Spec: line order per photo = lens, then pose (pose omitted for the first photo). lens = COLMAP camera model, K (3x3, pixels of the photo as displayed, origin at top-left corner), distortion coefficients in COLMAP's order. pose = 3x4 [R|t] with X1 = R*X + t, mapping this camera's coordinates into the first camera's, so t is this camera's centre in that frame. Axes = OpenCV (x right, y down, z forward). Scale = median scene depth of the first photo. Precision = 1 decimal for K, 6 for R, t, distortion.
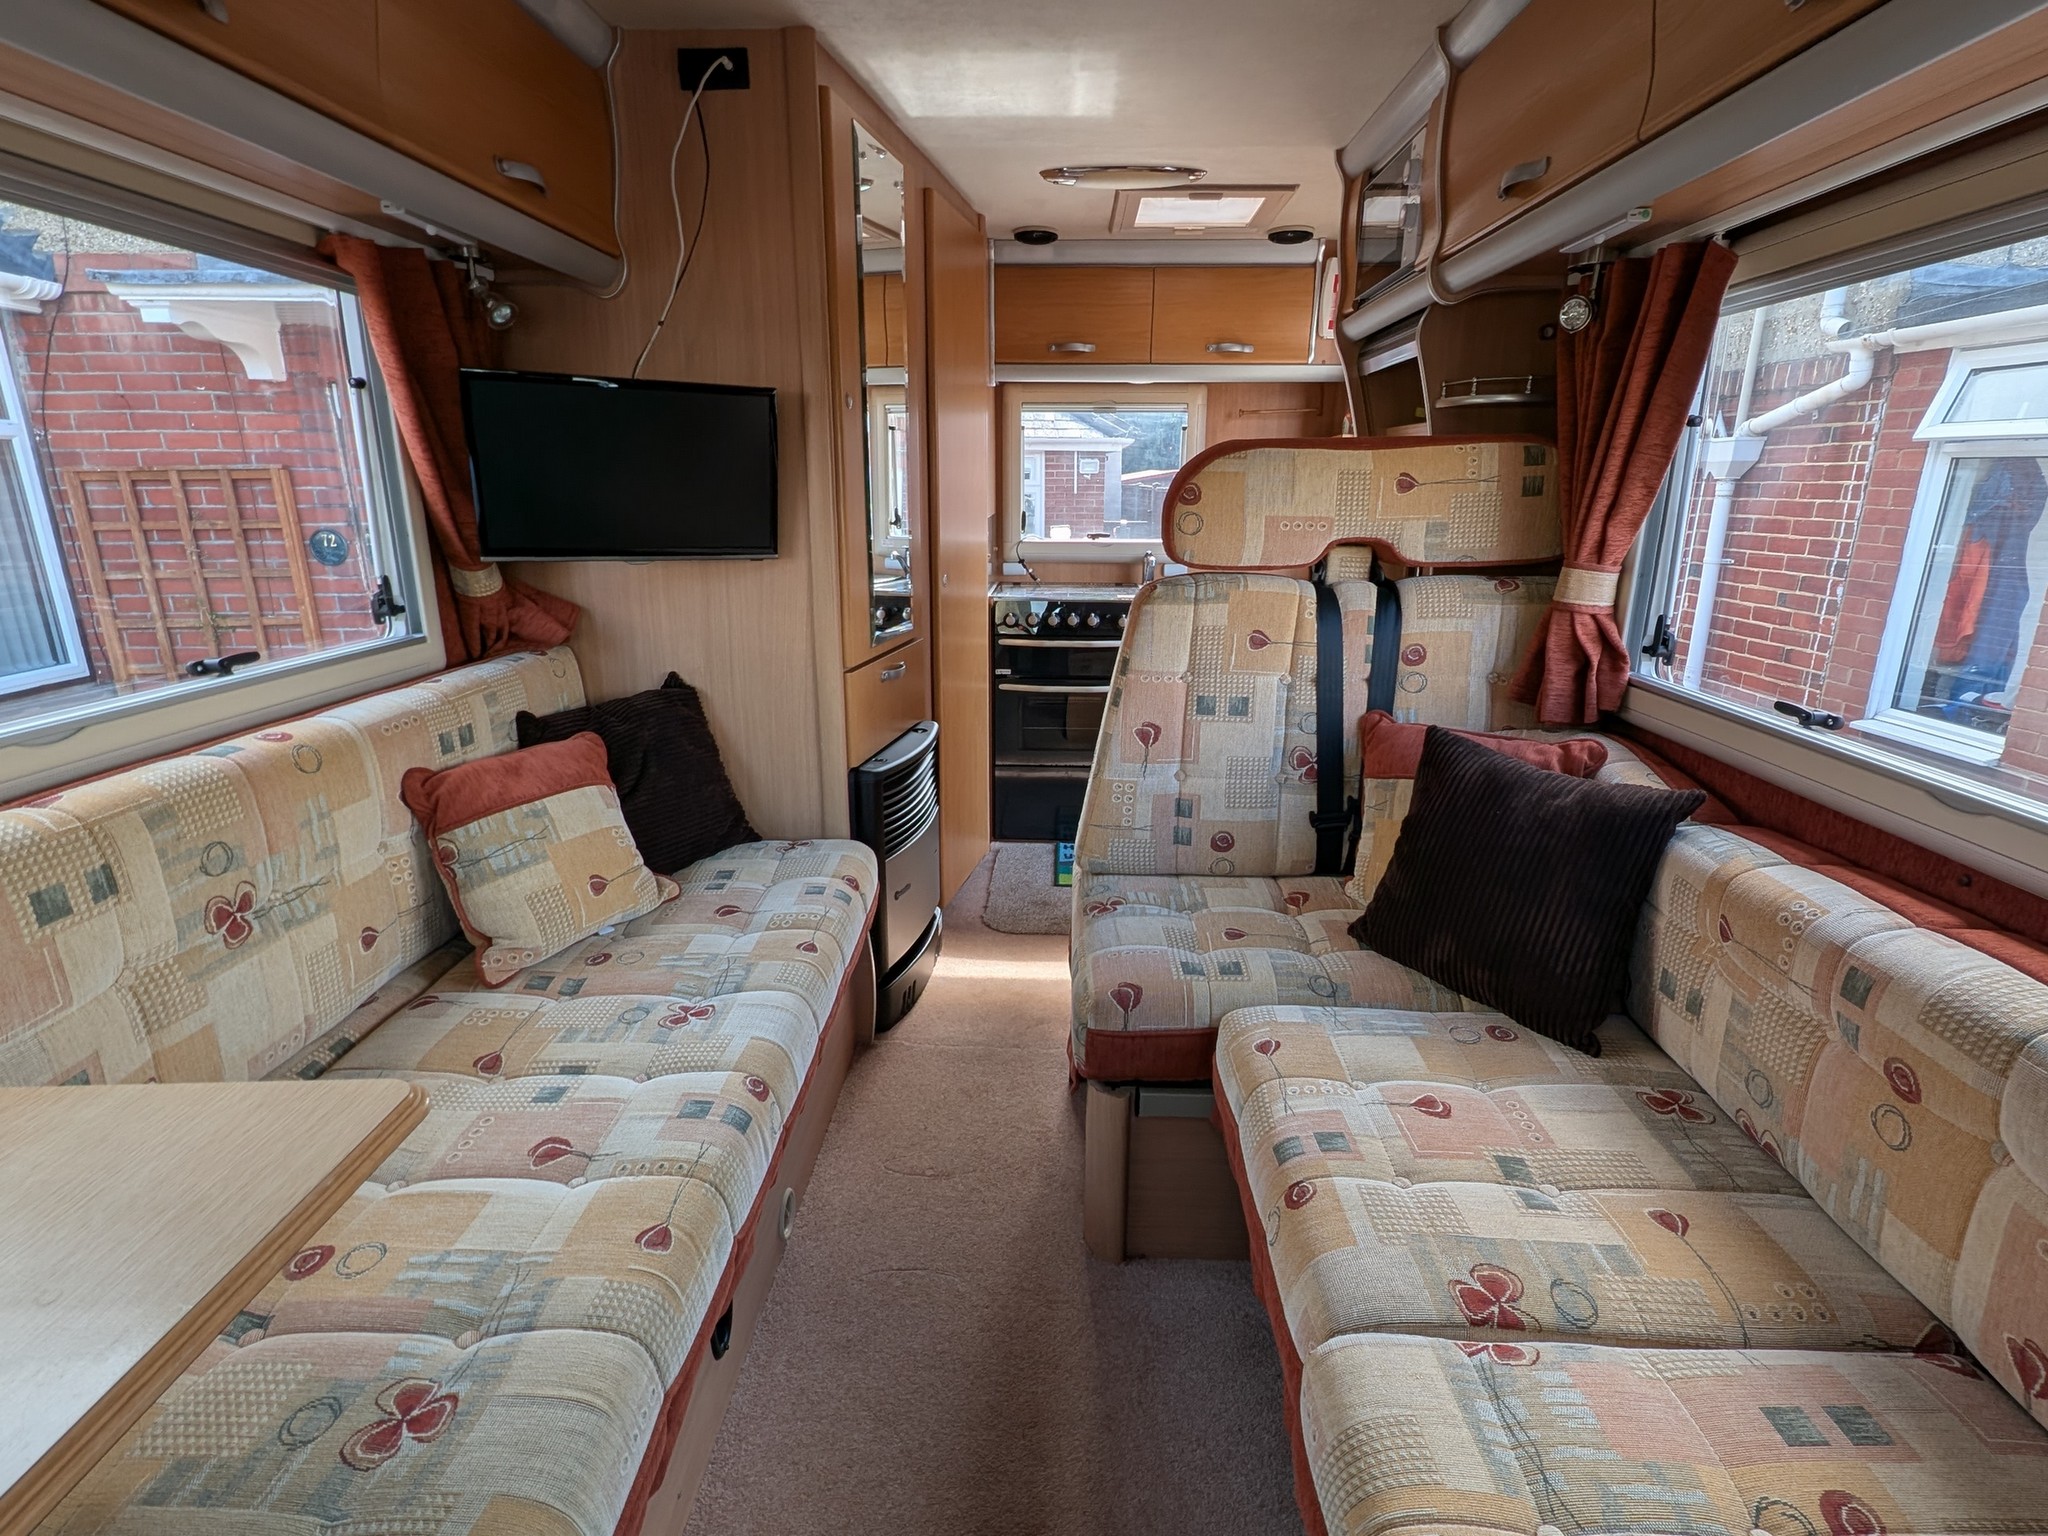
lens RADIAL K [[1020.6, 0, 1024.0], [0, 1020.6, 768.0], [0, 0, 1]] dist [0.002415, -0.000003]
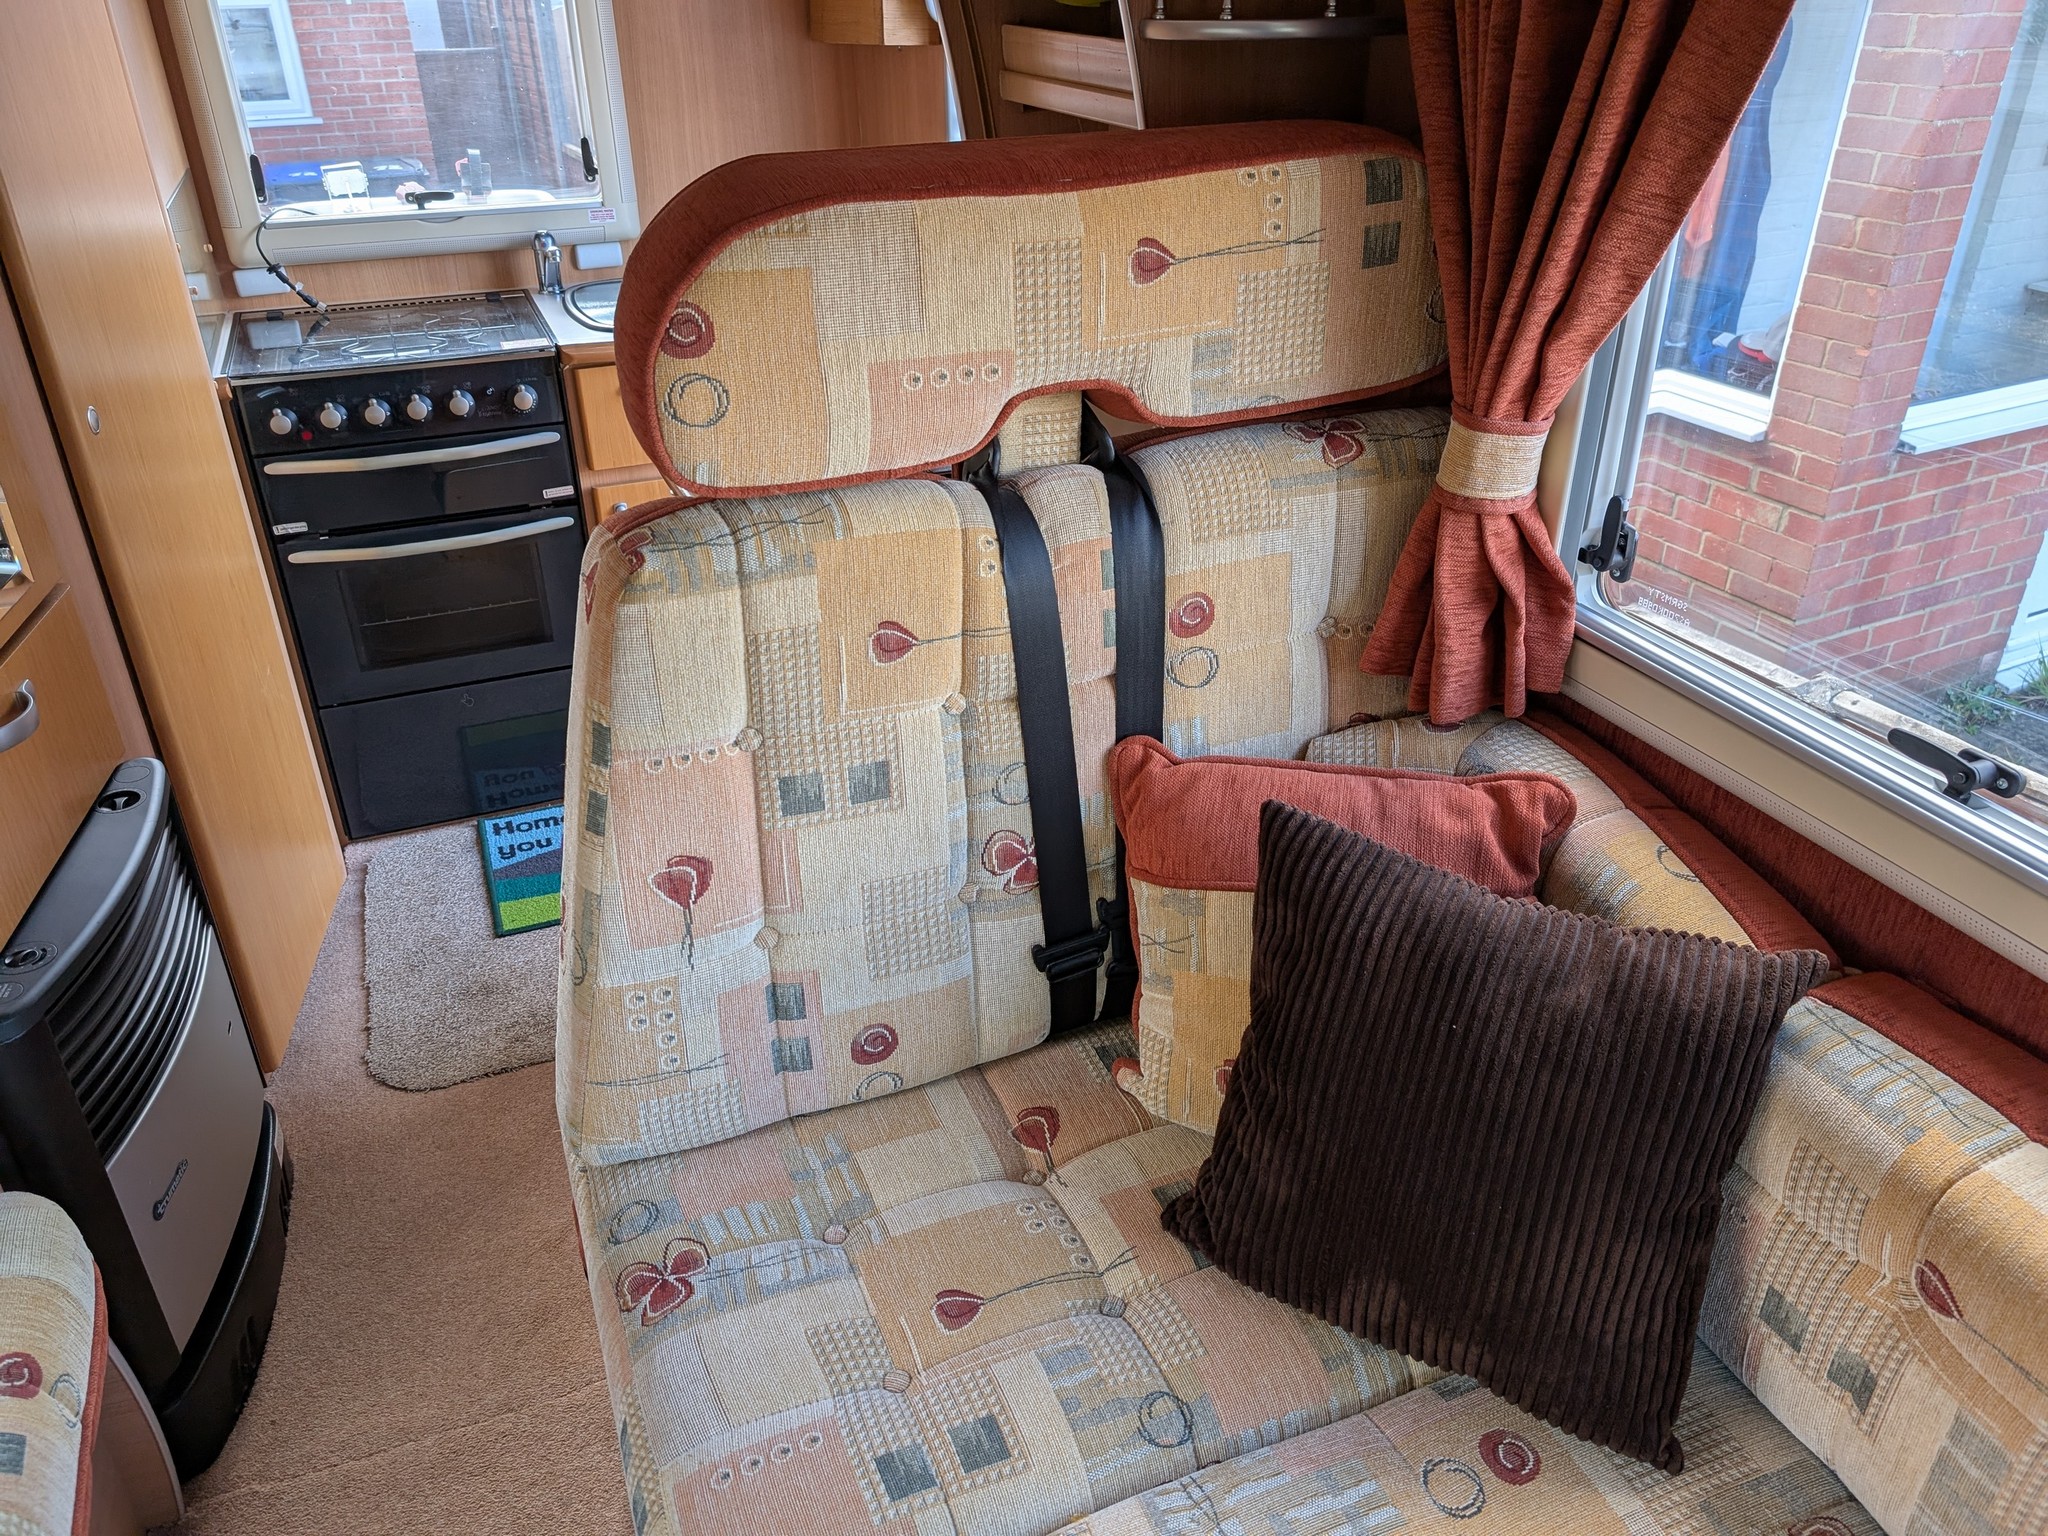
lens RADIAL K [[1501.3, 0, 1024.0], [0, 1501.3, 768.0], [0, 0, 1]] dist [0.015452, -0.007232]
pose [[0.909778, -0.210485, 0.357770, 0.032479], [0.123858, 0.960291, 0.250002, -0.230917], [-0.396185, -0.183134, 0.899722, 0.365976]]
